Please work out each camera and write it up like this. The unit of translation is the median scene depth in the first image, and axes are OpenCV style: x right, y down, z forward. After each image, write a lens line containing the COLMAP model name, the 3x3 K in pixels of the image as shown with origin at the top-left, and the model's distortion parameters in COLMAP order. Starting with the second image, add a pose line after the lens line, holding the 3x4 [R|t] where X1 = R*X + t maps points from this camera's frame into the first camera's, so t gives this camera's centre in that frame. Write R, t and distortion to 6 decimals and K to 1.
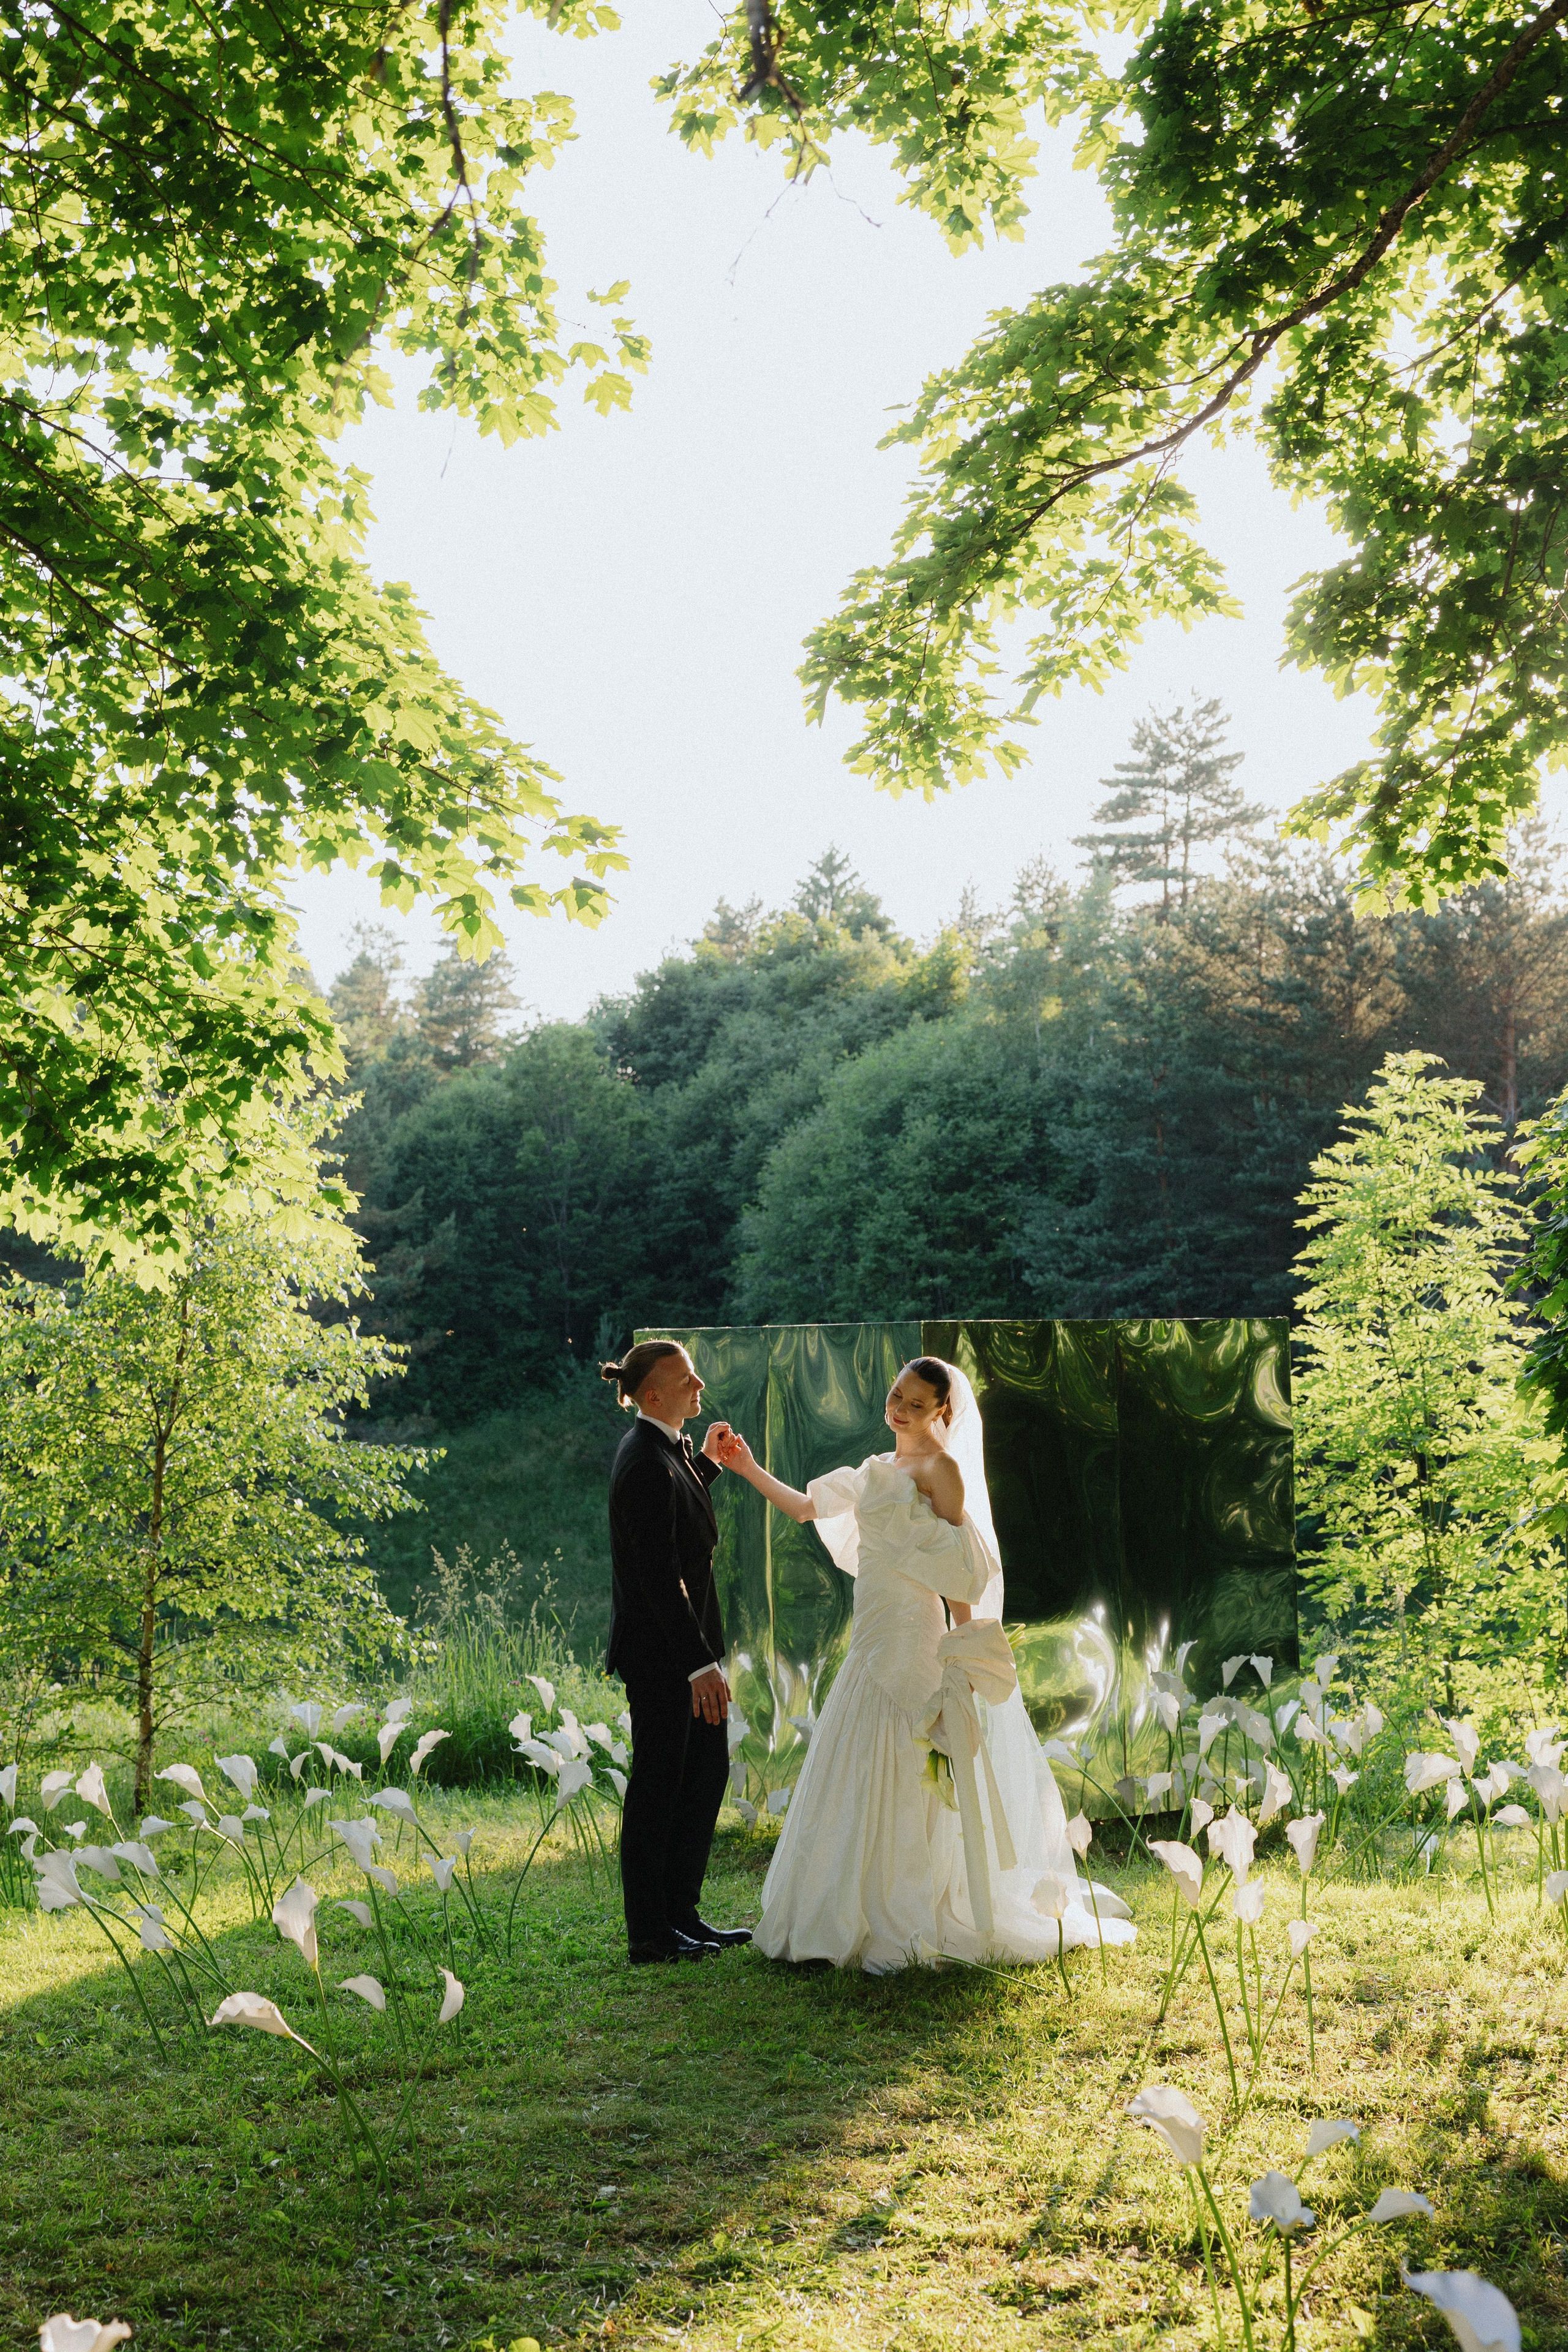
lens RADIAL K [[3161.7, 0, 778.2], [0, 3161.7, 1182.9], [0, 0, 1]] dist [0.050742, 0.000000]
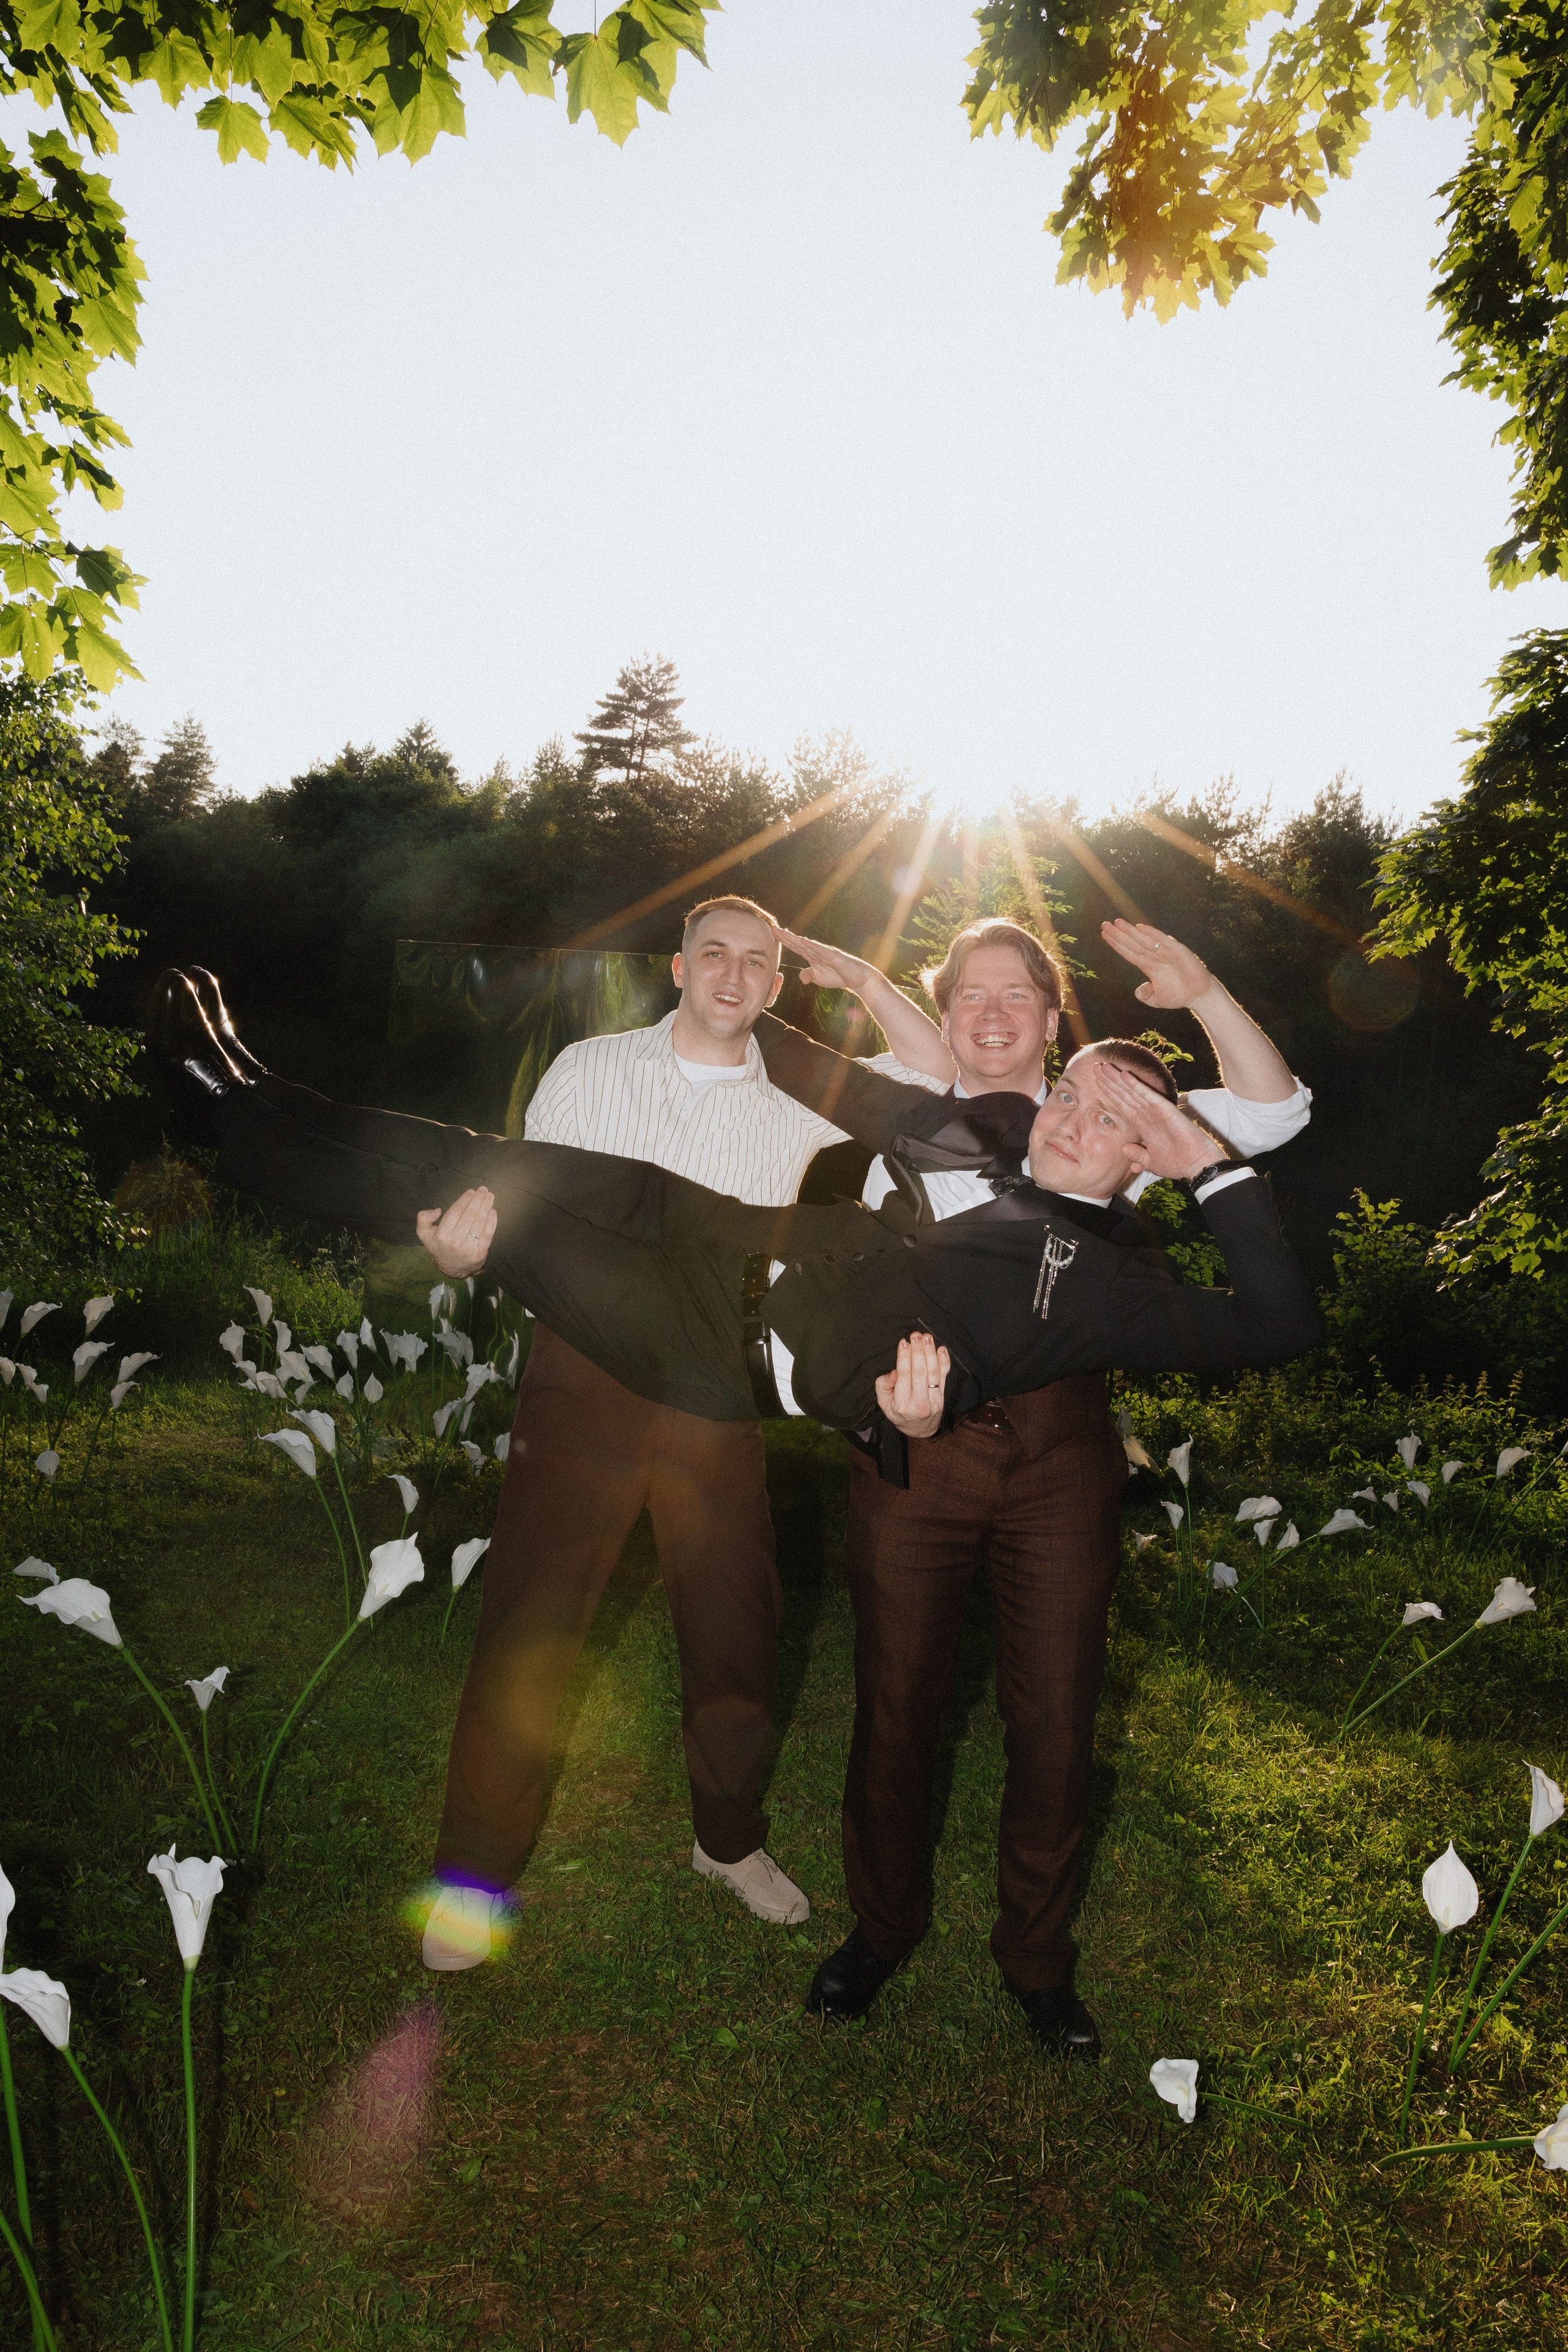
lens RADIAL K [[1798.9, 0, 787.2], [0, 1798.9, 1178.3], [0, 0, 1]] dist [0.006851, -0.002164]
pose [[0.964034, 0.106553, 0.243486, -0.073306], [-0.135928, 0.984905, 0.107173, 0.054841], [-0.228391, -0.136415, 0.963965, 0.568151]]
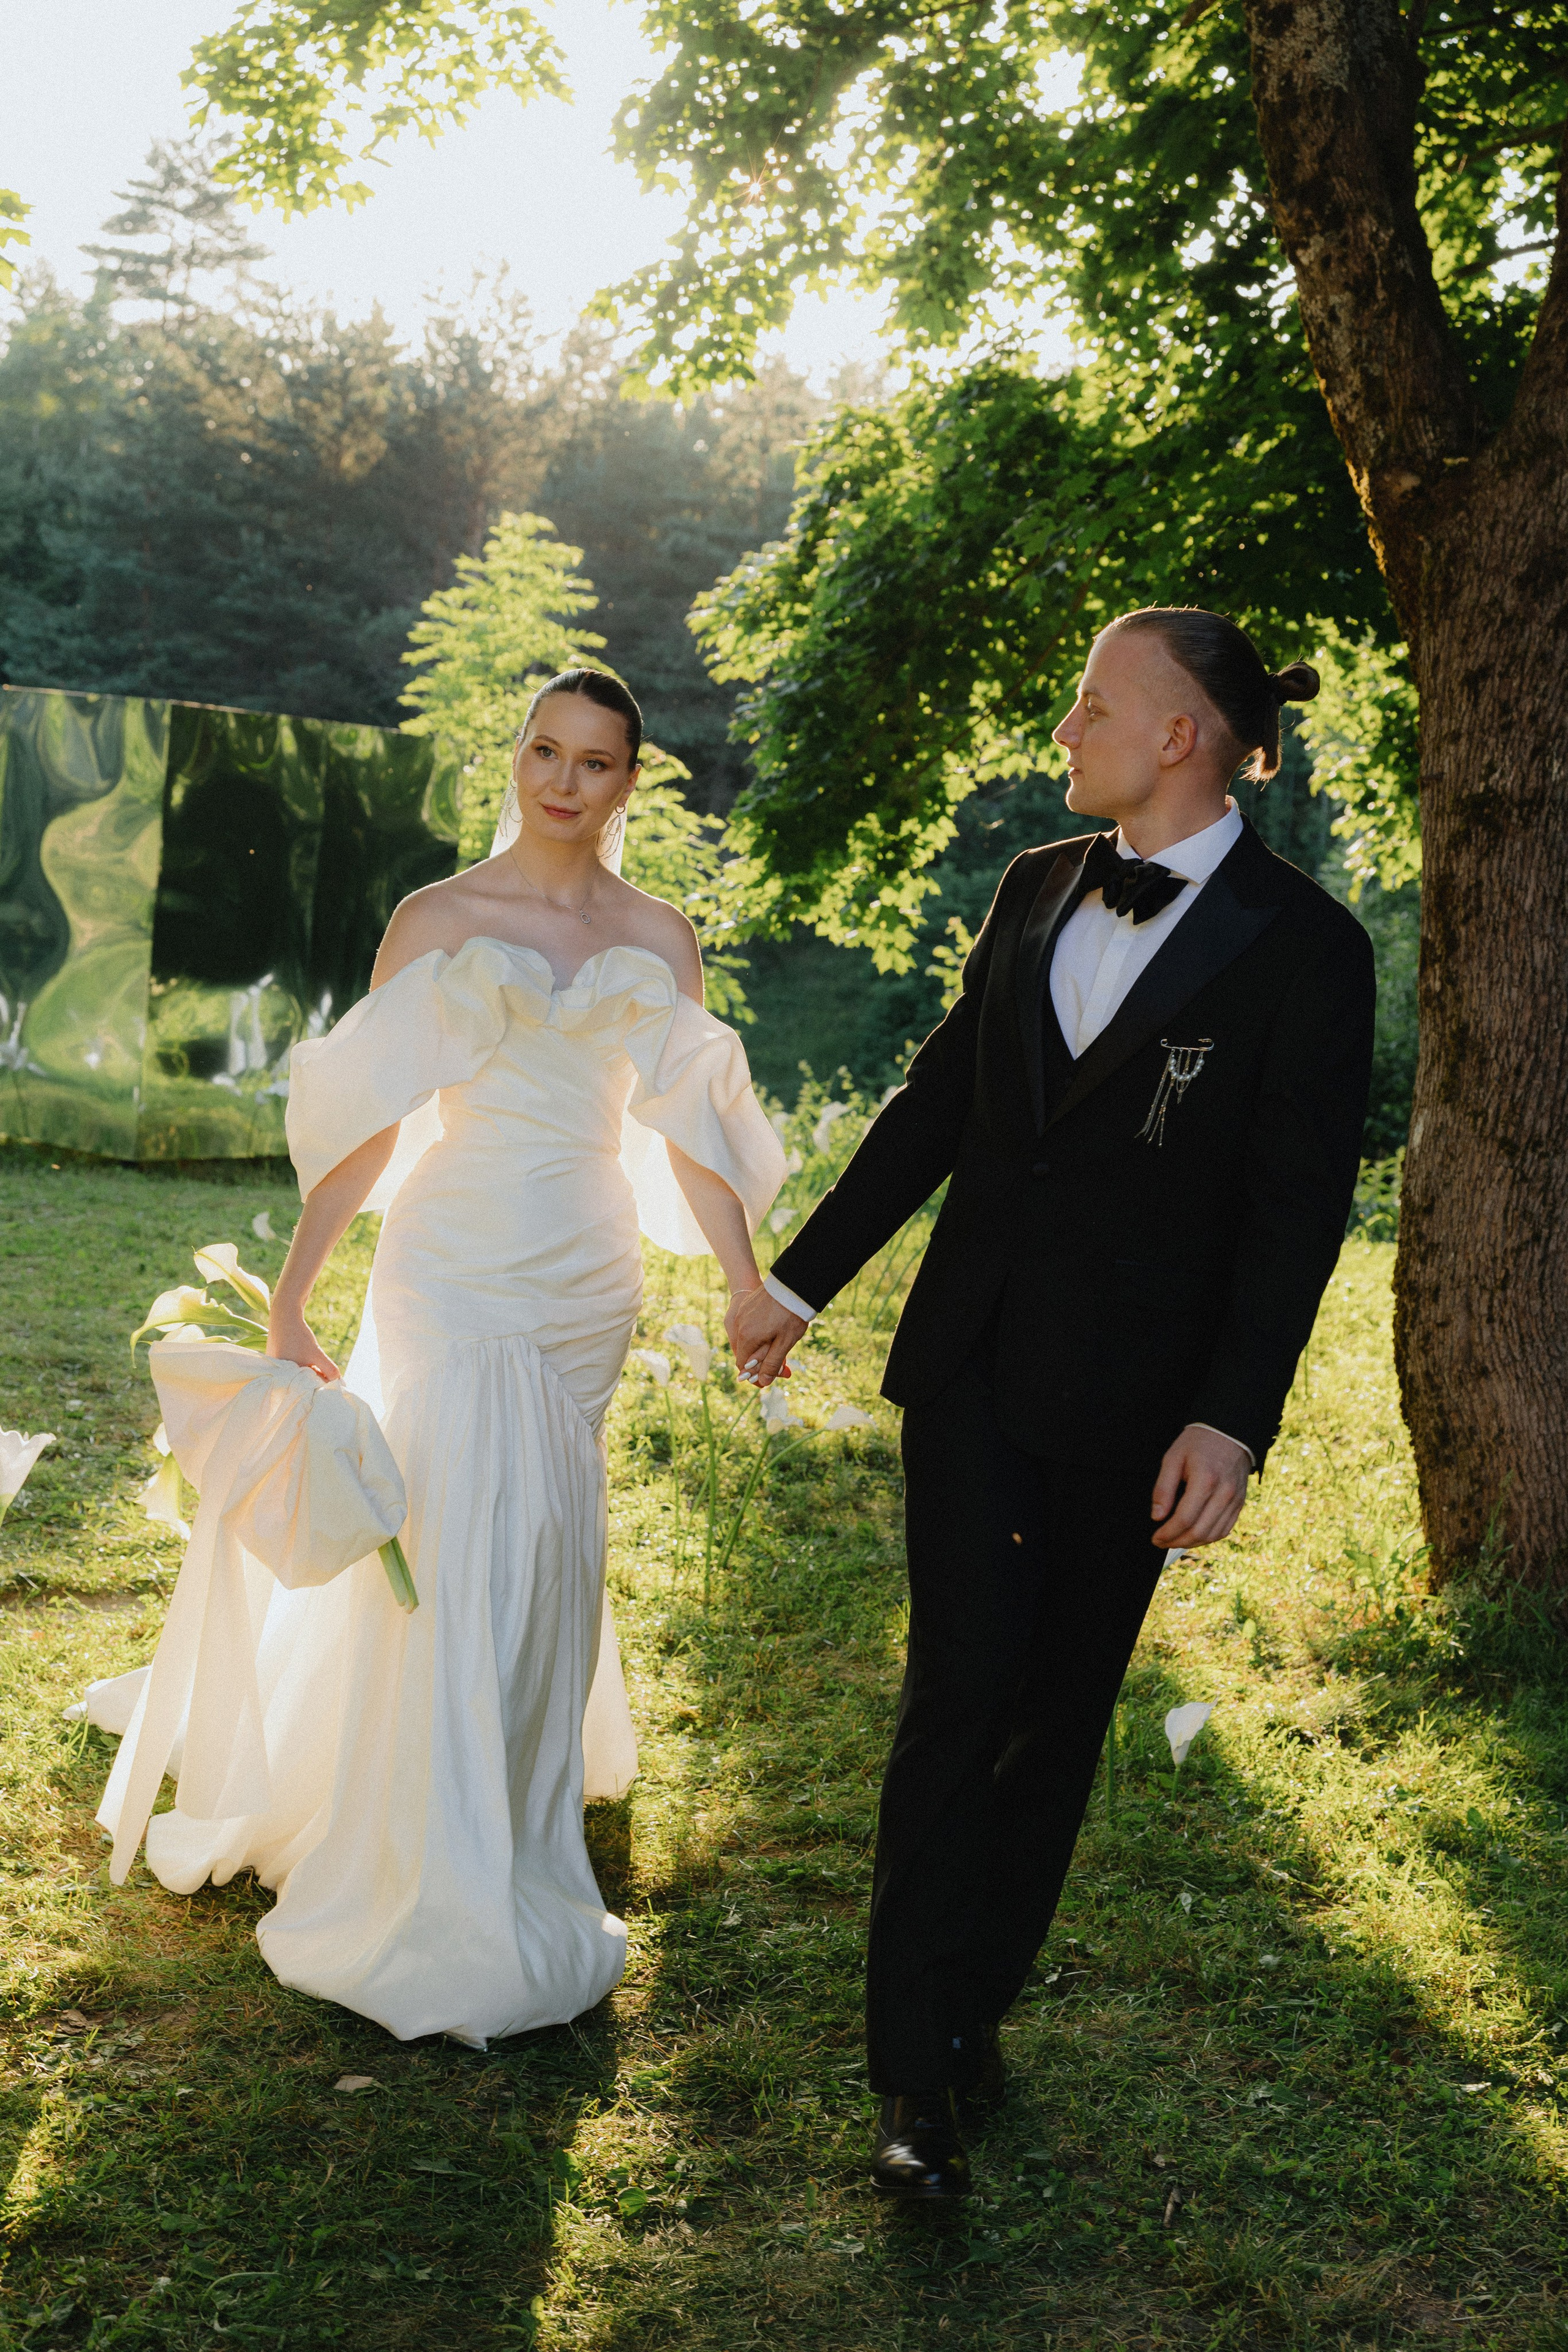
lens RADIAL K [[2854.6, 0, 792.0], [0, 2854.6, 1277.8], [0, 0, 1]] dist [-0.023517, 0.000000]
pose [[0.930038, 0.057225, 0.362981, -0.116287], [-0.137750, 0.970061, 0.200014, 0.010779], [-0.340668, -0.236021, 0.910077, -0.033447]]
